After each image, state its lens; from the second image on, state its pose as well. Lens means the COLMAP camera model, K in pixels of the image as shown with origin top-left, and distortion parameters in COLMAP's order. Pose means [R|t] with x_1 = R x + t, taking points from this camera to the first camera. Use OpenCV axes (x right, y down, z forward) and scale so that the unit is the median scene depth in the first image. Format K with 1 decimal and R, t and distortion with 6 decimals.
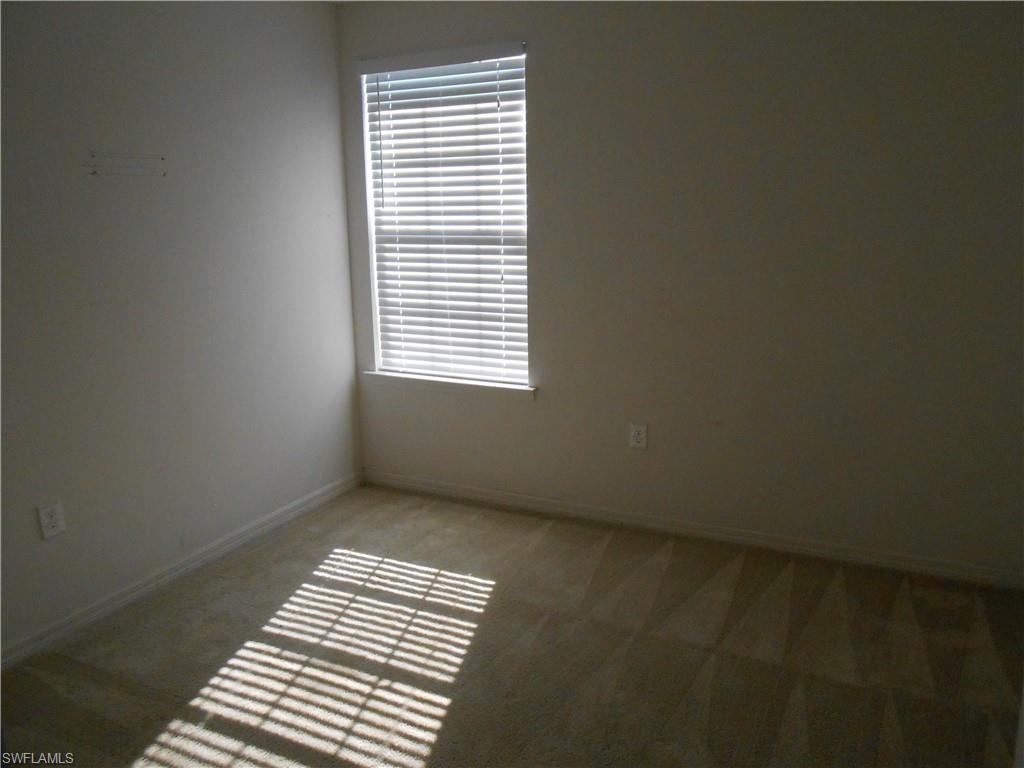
lens RADIAL K [[796.9, 0, 512.0], [0, 796.9, 384.0], [0, 0, 1]] dist [-0.006953, 0.001092]
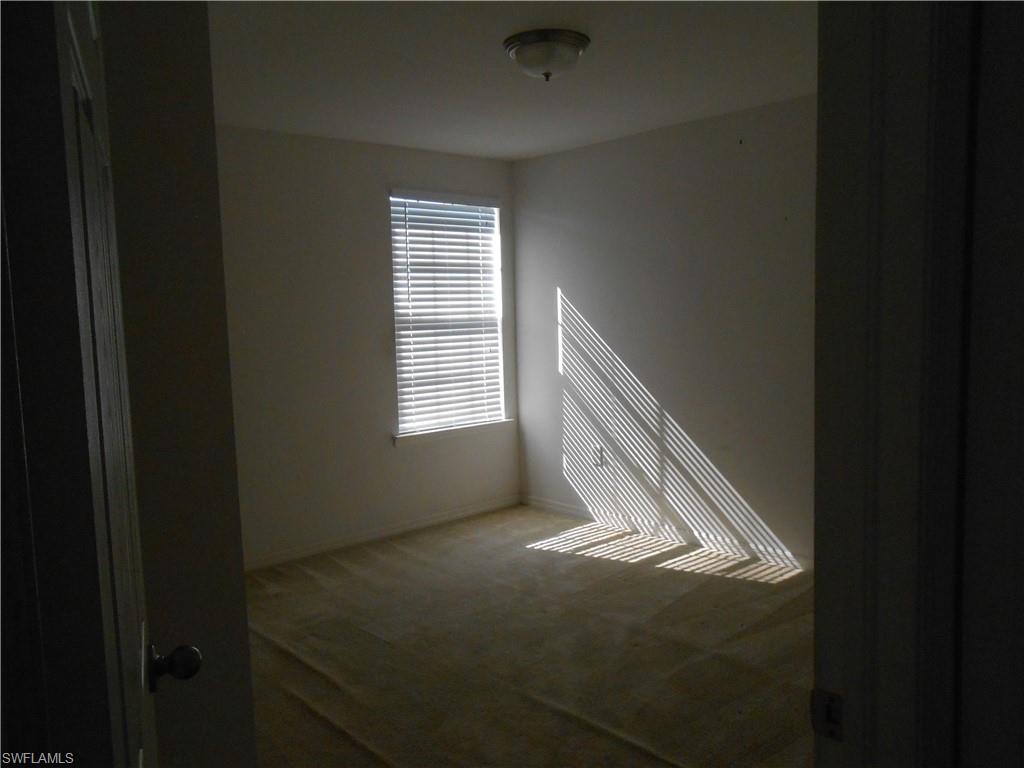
lens RADIAL K [[796.9, 0, 512.0], [0, 796.9, 384.0], [0, 0, 1]] dist [-0.006953, 0.001092]
pose [[0.394559, -0.092031, 0.914250, -1.291689], [0.214876, 0.976625, 0.005577, -0.067685], [-0.893393, 0.194250, 0.405111, 0.369536]]
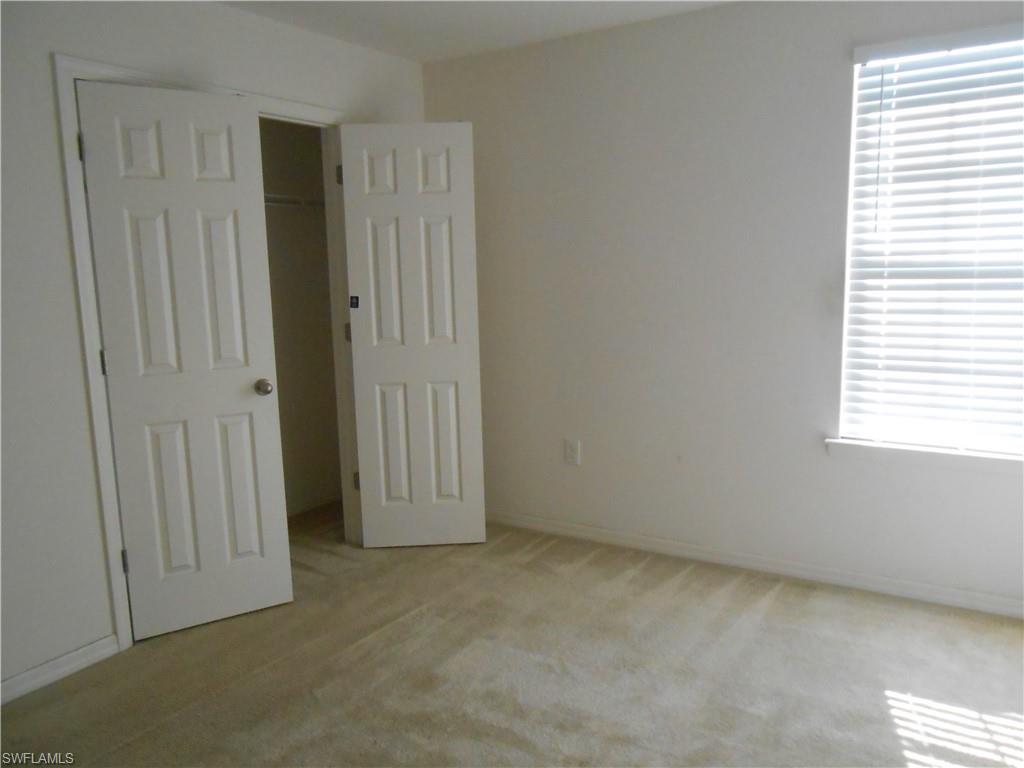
lens RADIAL K [[796.9, 0, 512.0], [0, 796.9, 384.0], [0, 0, 1]] dist [-0.006953, 0.001092]
pose [[0.989716, -0.004078, -0.142990, -0.408986], [-0.002939, 0.998803, -0.048828, -0.035142], [0.143018, 0.048746, 0.988519, 0.184202]]
